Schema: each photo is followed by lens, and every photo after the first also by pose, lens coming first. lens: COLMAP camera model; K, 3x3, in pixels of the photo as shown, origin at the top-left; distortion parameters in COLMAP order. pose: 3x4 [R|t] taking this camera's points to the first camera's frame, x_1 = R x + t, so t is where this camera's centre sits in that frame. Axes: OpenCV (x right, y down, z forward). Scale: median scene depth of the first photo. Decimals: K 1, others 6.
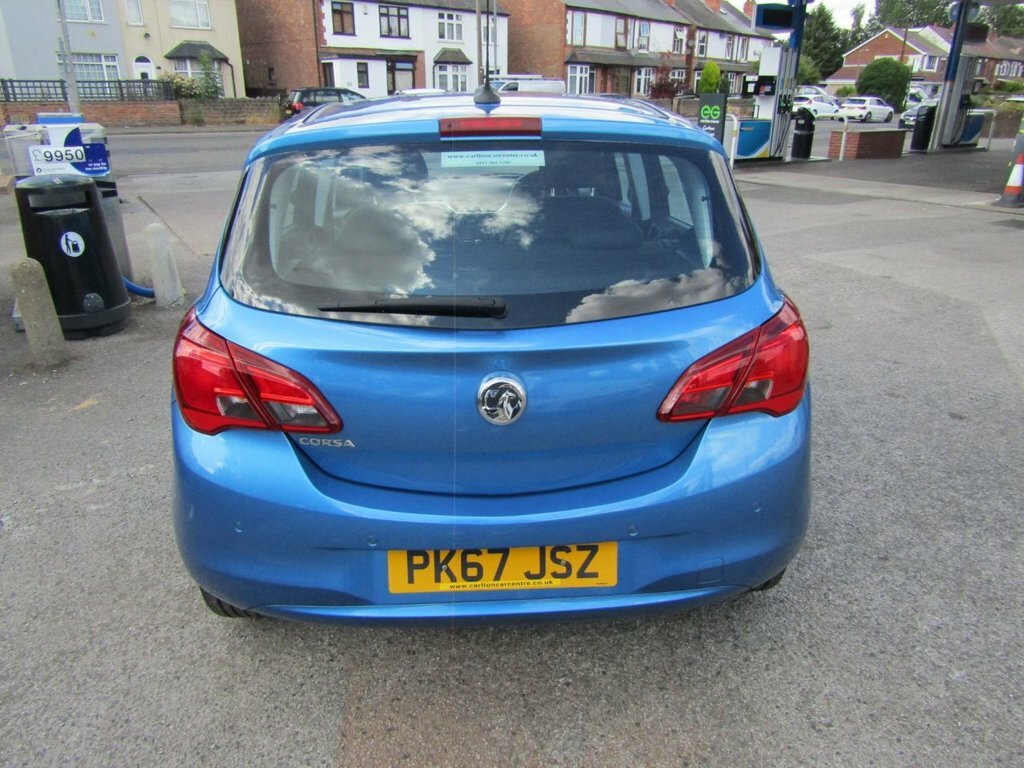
lens RADIAL K [[790.5, 0, 511.3], [0, 790.5, 381.0], [0, 0, 1]] dist [0.003905, -0.004208]
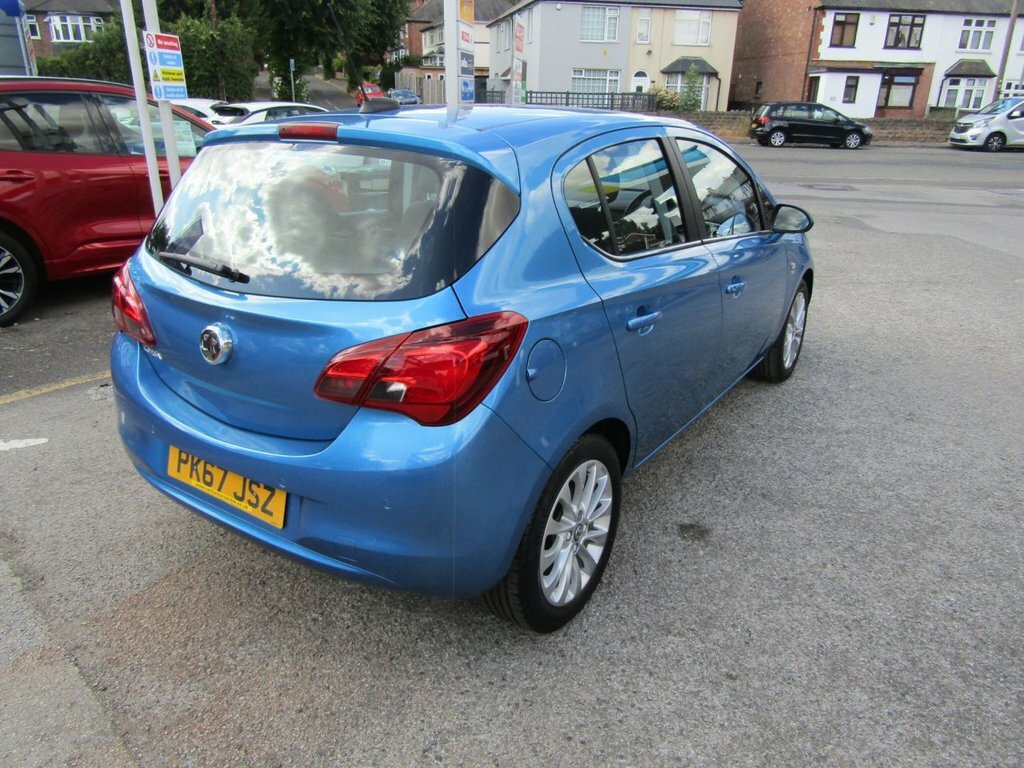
lens RADIAL K [[790.5, 0, 508.6], [0, 790.5, 388.1], [0, 0, 1]] dist [0.003905, -0.004208]
pose [[0.770532, 0.230667, -0.594199, 0.141840], [-0.235503, 0.969285, 0.070885, -0.013648], [0.592300, 0.085317, 0.801188, 0.036093]]
